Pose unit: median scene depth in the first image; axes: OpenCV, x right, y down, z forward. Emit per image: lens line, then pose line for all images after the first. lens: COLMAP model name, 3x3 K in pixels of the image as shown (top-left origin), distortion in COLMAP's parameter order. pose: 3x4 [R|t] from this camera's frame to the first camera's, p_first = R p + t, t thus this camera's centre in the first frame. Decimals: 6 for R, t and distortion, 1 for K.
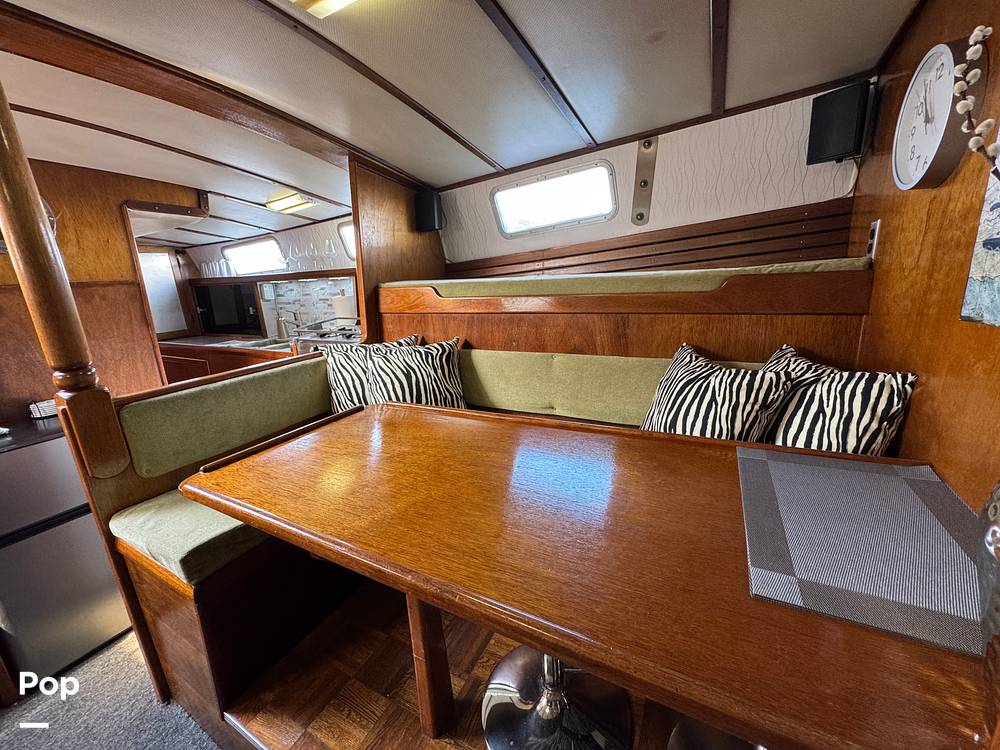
lens RADIAL K [[400.5, 0, 500.4], [0, 400.5, 374.3], [0, 0, 1]] dist [-0.002963, -0.000369]
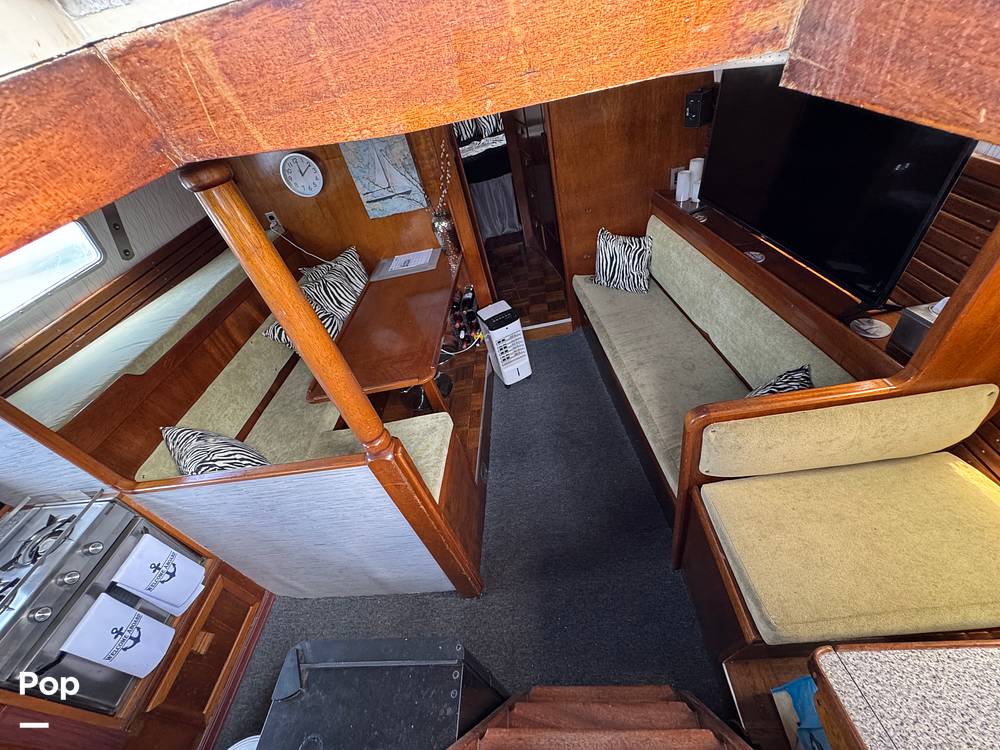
lens RADIAL K [[400.5, 0, 500.4], [0, 400.5, 374.3], [0, 0, 1]] dist [-0.002963, -0.000369]
pose [[-0.431597, -0.456107, 0.778261, -1.366951], [0.454281, 0.635466, 0.624349, -0.443881], [-0.779329, 0.623016, -0.067065, 0.480004]]
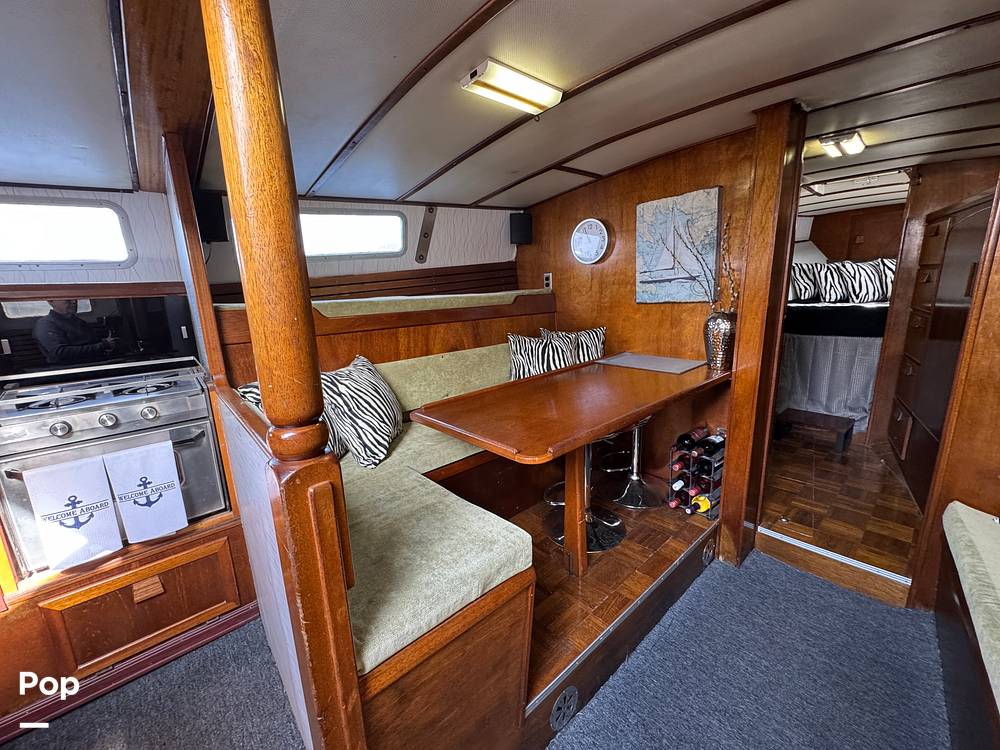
lens RADIAL K [[400.5, 0, 500.4], [0, 400.5, 374.3], [0, 0, 1]] dist [-0.002963, -0.000369]
pose [[0.341012, -0.156376, 0.926961, -1.018206], [0.249796, 0.965691, 0.071014, -0.031732], [-0.906263, 0.207335, 0.368374, 0.351506]]
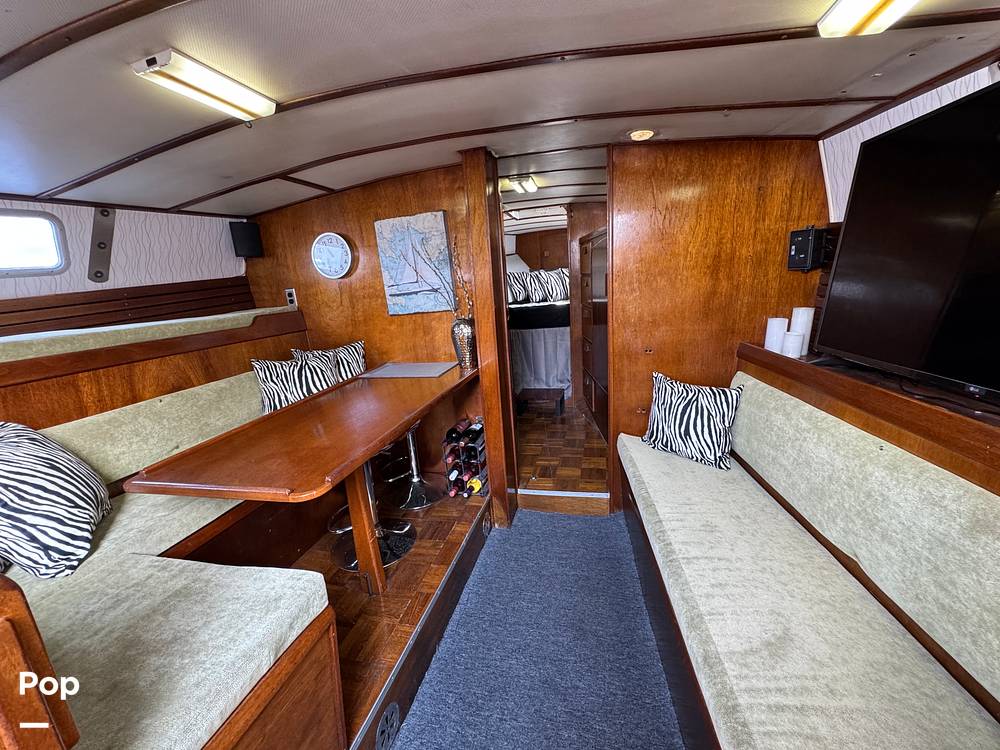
lens RADIAL K [[400.5, 0, 500.4], [0, 400.5, 374.3], [0, 0, 1]] dist [-0.002963, -0.000369]
pose [[-0.238866, -0.147639, 0.959764, -1.048238], [0.324032, 0.919604, 0.222106, -0.049111], [-0.915394, 0.364047, -0.171822, 0.343687]]
